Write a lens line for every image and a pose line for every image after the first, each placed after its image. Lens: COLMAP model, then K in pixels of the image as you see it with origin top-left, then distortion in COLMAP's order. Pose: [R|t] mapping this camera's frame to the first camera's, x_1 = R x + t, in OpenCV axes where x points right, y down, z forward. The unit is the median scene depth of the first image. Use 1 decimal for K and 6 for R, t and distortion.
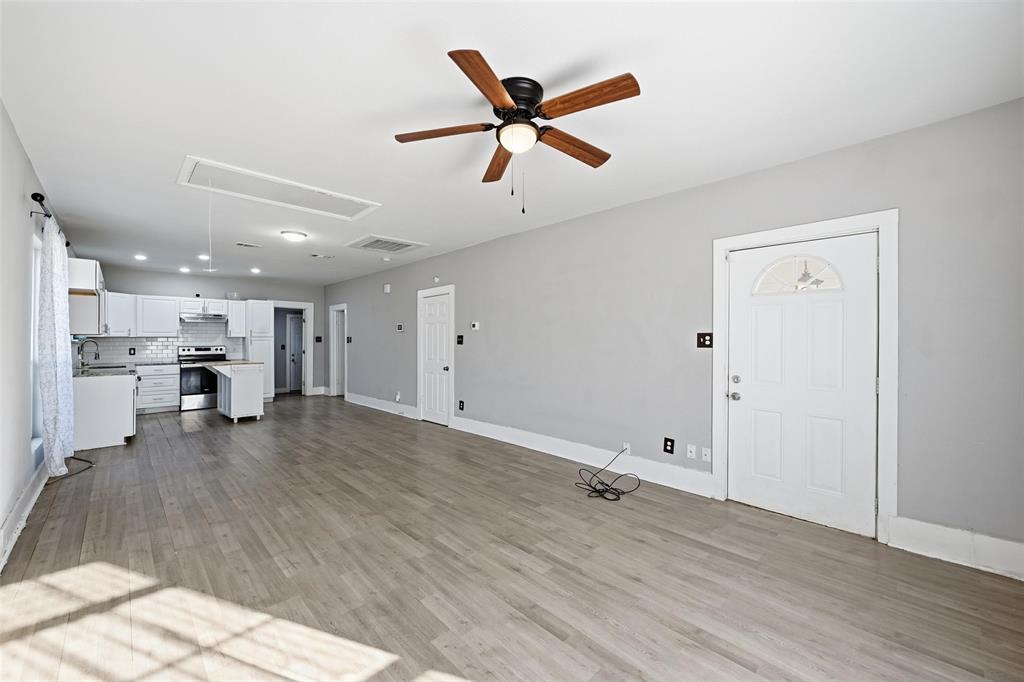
lens RADIAL K [[410.2, 0, 508.1], [0, 410.2, 334.5], [0, 0, 1]] dist [0.001870, 0.000550]
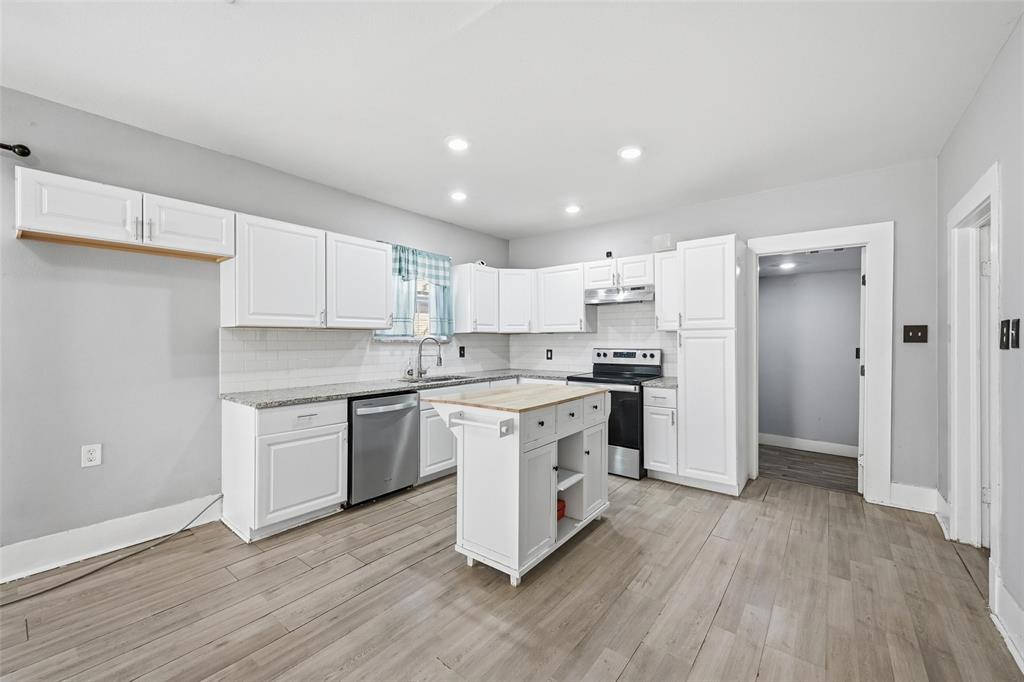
lens RADIAL K [[410.2, 0, 518.2], [0, 410.2, 335.5], [0, 0, 1]] dist [0.001870, 0.000550]
pose [[0.139569, -0.008531, -0.990176, -0.302083], [0.014122, 0.999878, -0.006624, 0.016587], [0.990112, -0.013059, 0.139673, 1.010986]]
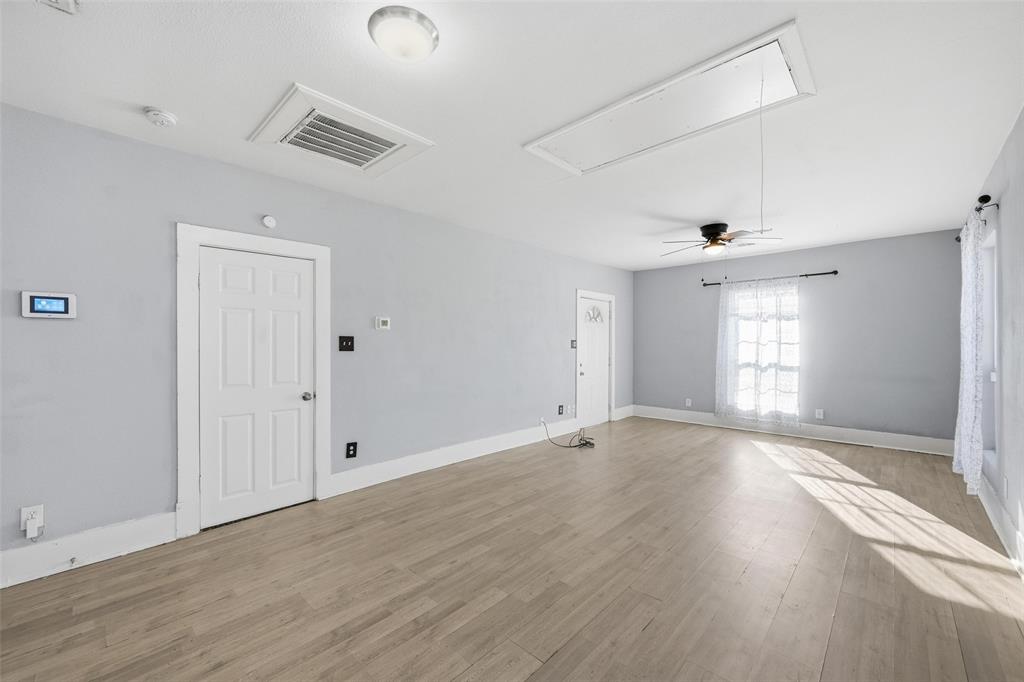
lens RADIAL K [[410.2, 0, 516.7], [0, 410.2, 342.2], [0, 0, 1]] dist [0.001870, 0.000550]
pose [[-0.068276, 0.004736, 0.997655, -0.675545], [-0.015060, 0.999870, -0.005777, 0.009758], [-0.997553, -0.015419, -0.068195, 0.722978]]
